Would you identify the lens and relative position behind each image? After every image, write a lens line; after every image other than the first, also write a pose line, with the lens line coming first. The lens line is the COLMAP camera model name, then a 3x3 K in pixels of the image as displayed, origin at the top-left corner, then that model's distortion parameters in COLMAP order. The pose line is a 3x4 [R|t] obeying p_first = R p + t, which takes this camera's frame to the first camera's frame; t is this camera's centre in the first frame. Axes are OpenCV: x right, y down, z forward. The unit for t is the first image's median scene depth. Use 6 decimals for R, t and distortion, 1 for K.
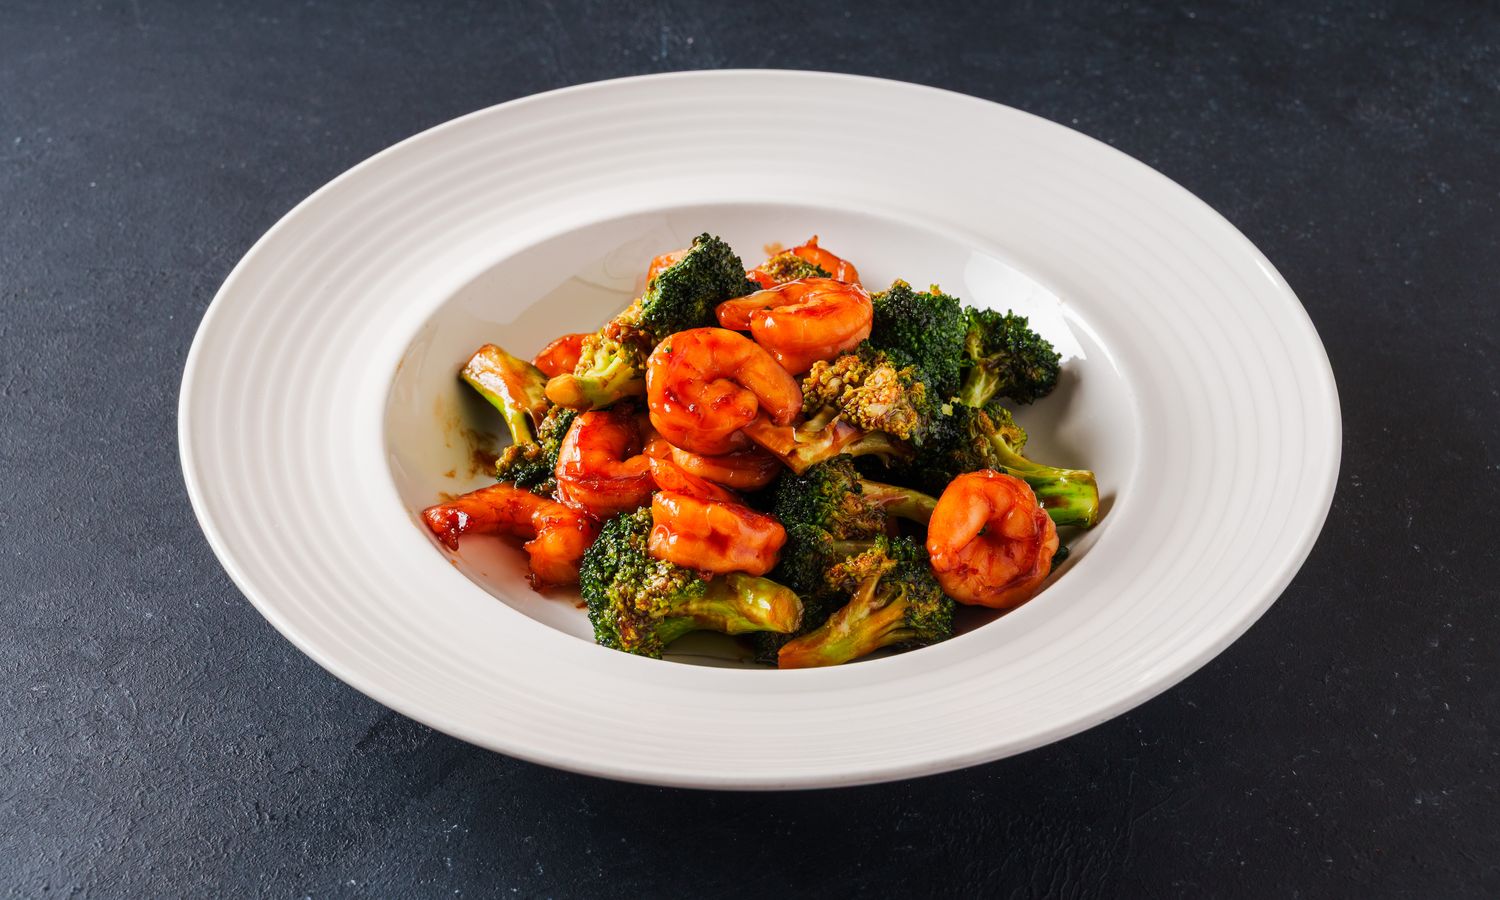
lens RADIAL K [[2994.3, 0, 744.9], [0, 2994.3, 470.0], [0, 0, 1]] dist [0.046473, 0.000000]
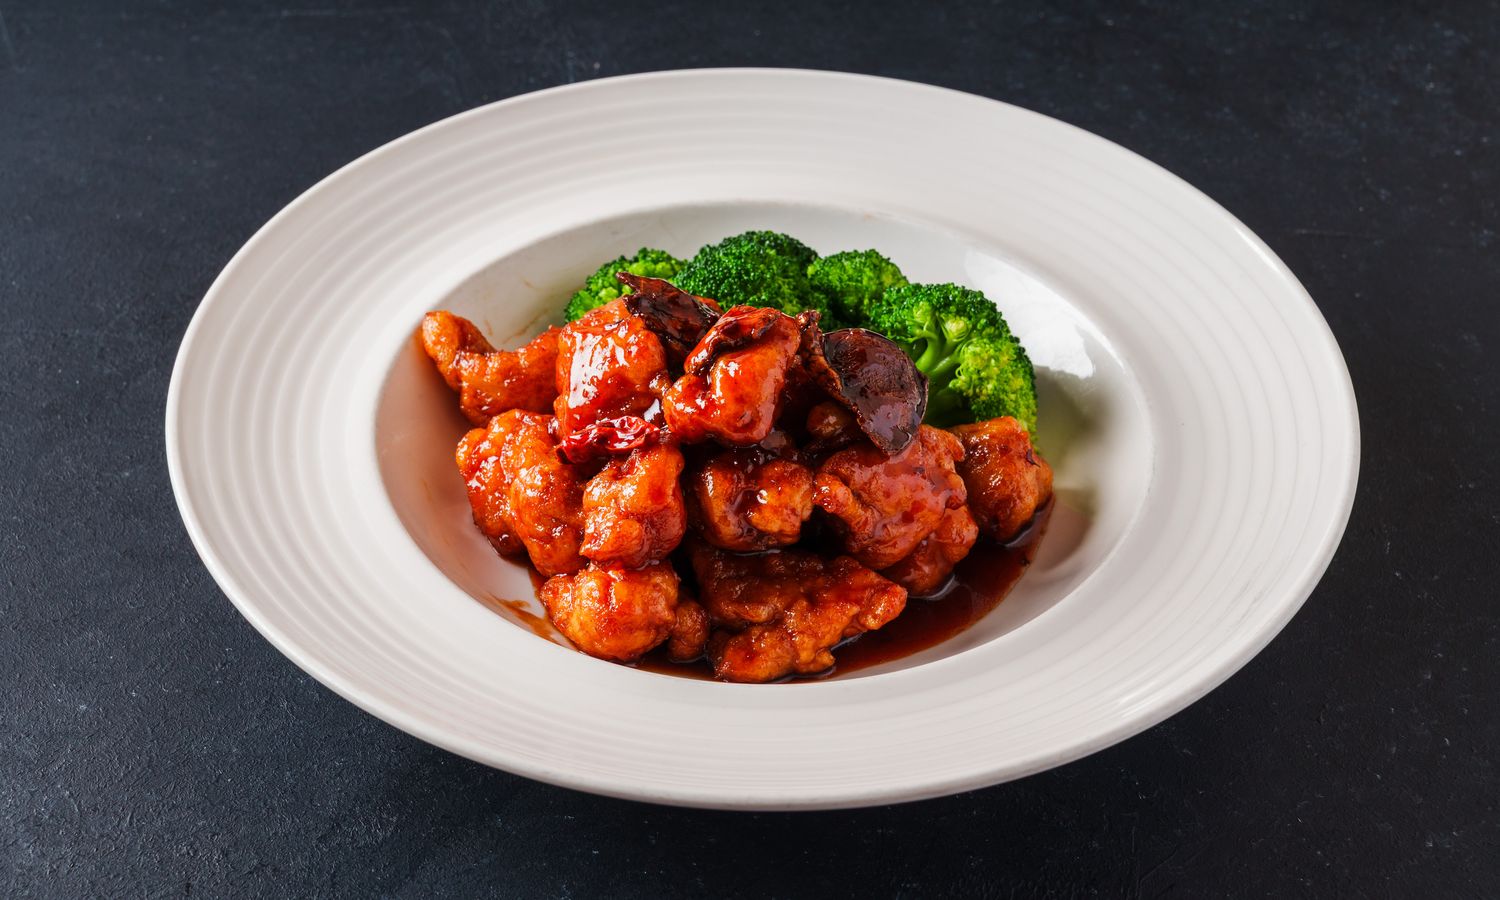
lens RADIAL K [[2994.3, 0, 749.0], [0, 2994.3, 459.4], [0, 0, 1]] dist [0.046473, 0.000000]
pose [[0.996989, -0.041230, 0.065669, -0.040797], [0.040987, 0.999147, 0.005043, -0.021278], [-0.065821, -0.002336, 0.997829, 0.039031]]
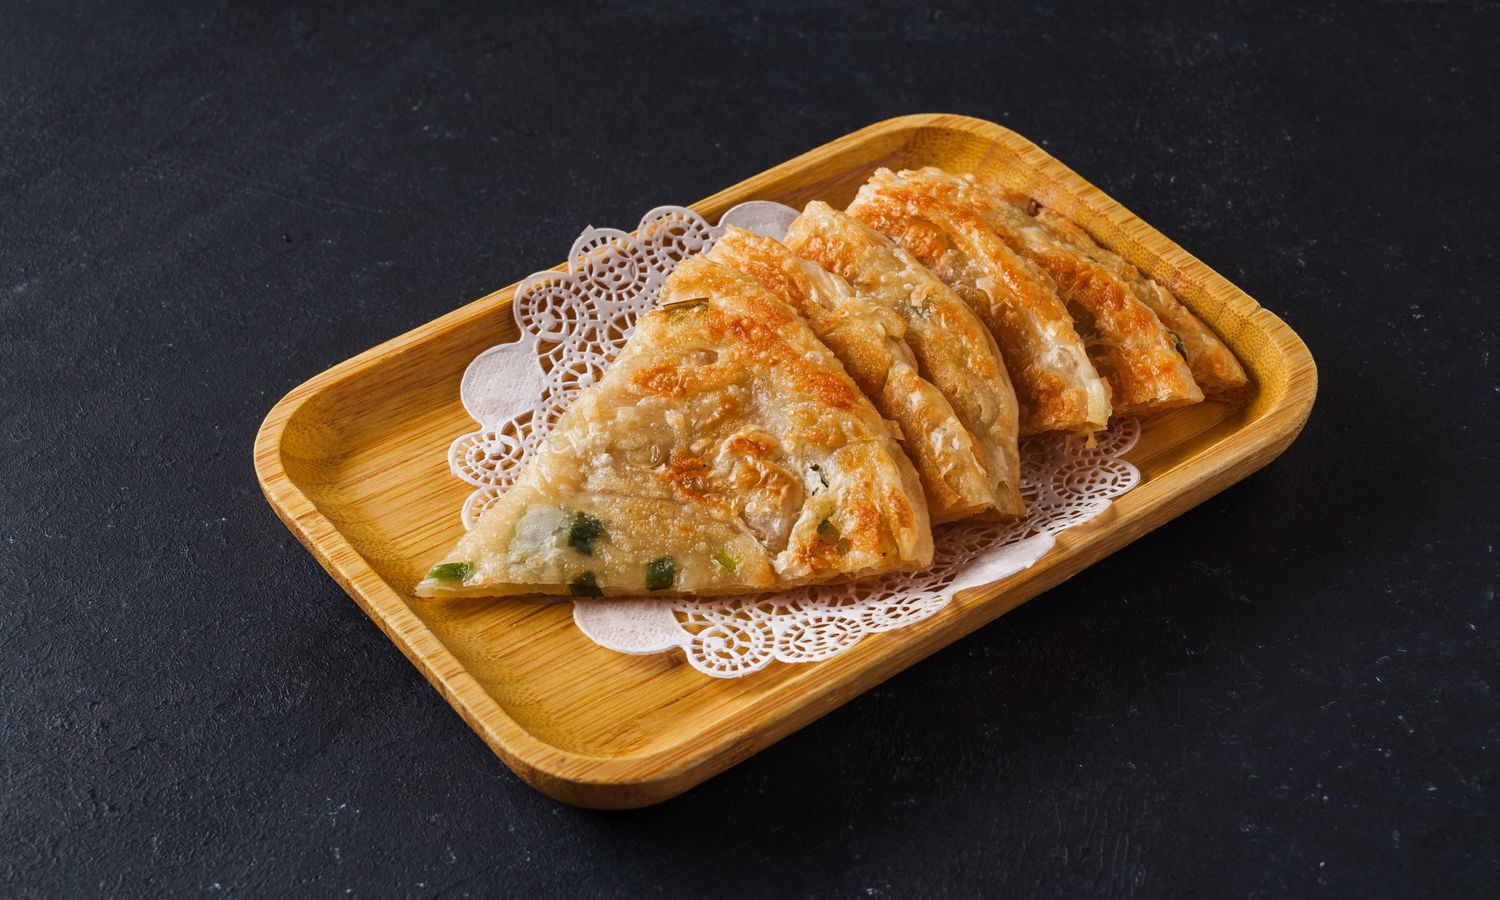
lens RADIAL K [[2994.3, 0, 753.6], [0, 2994.3, 460.1], [0, 0, 1]] dist [0.046473, 0.000000]
pose [[0.998155, -0.052870, 0.029841, -0.004978], [0.051296, 0.997368, 0.051244, -0.006491], [-0.032472, -0.049619, 0.998240, 0.156708]]
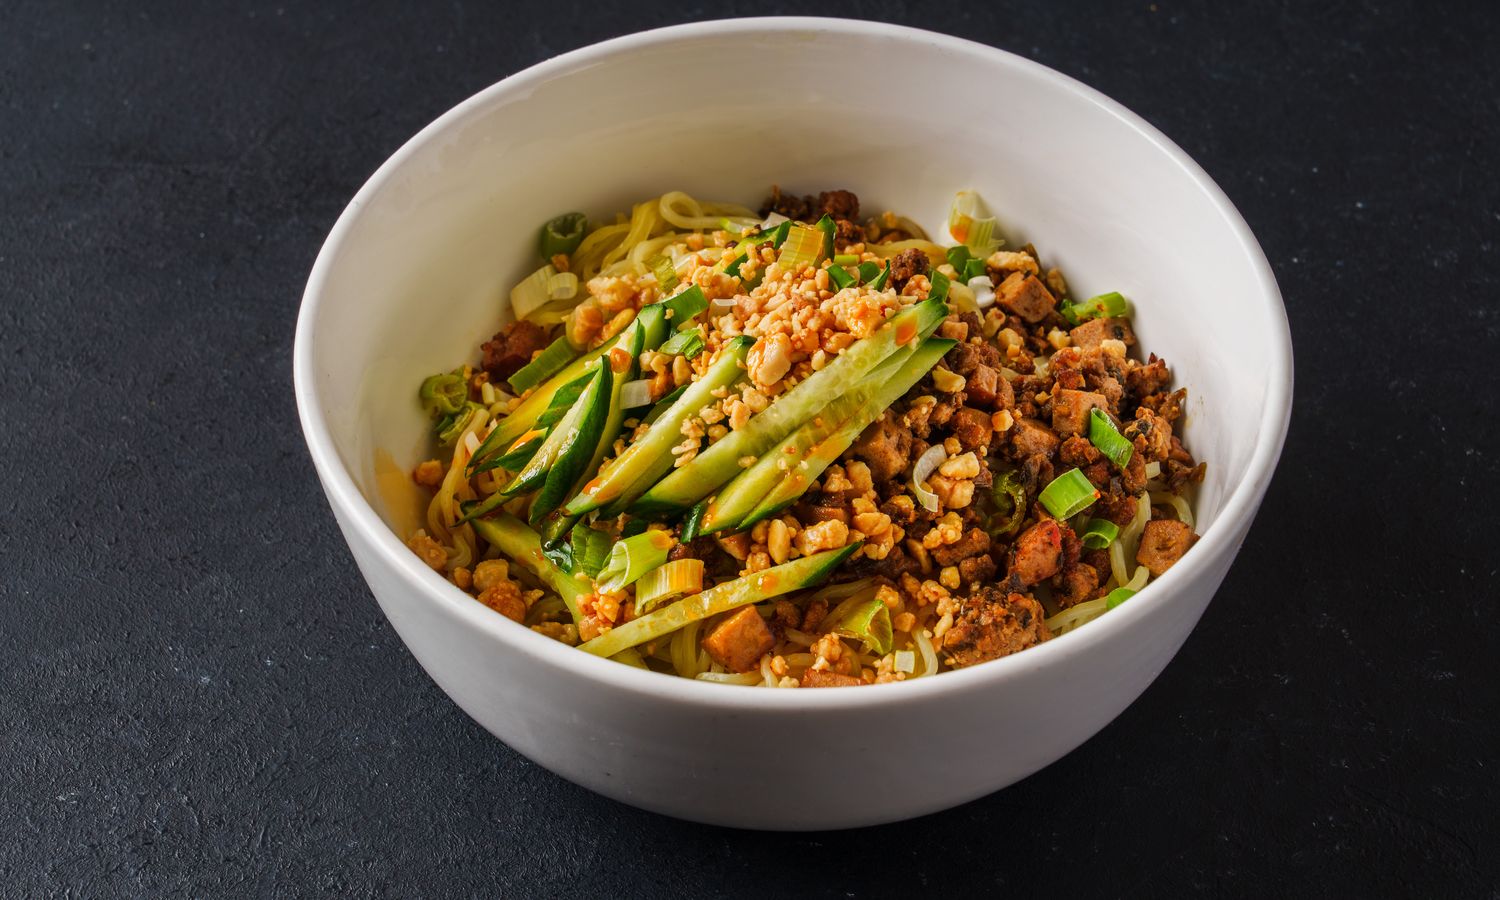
lens RADIAL K [[2994.3, 0, 752.5], [0, 2994.3, 458.0], [0, 0, 1]] dist [0.046473, 0.000000]
pose [[0.999350, -0.035903, 0.003159, -0.051774], [0.035265, 0.992151, 0.119973, -0.076701], [-0.007442, -0.119783, 0.992772, 0.216632]]
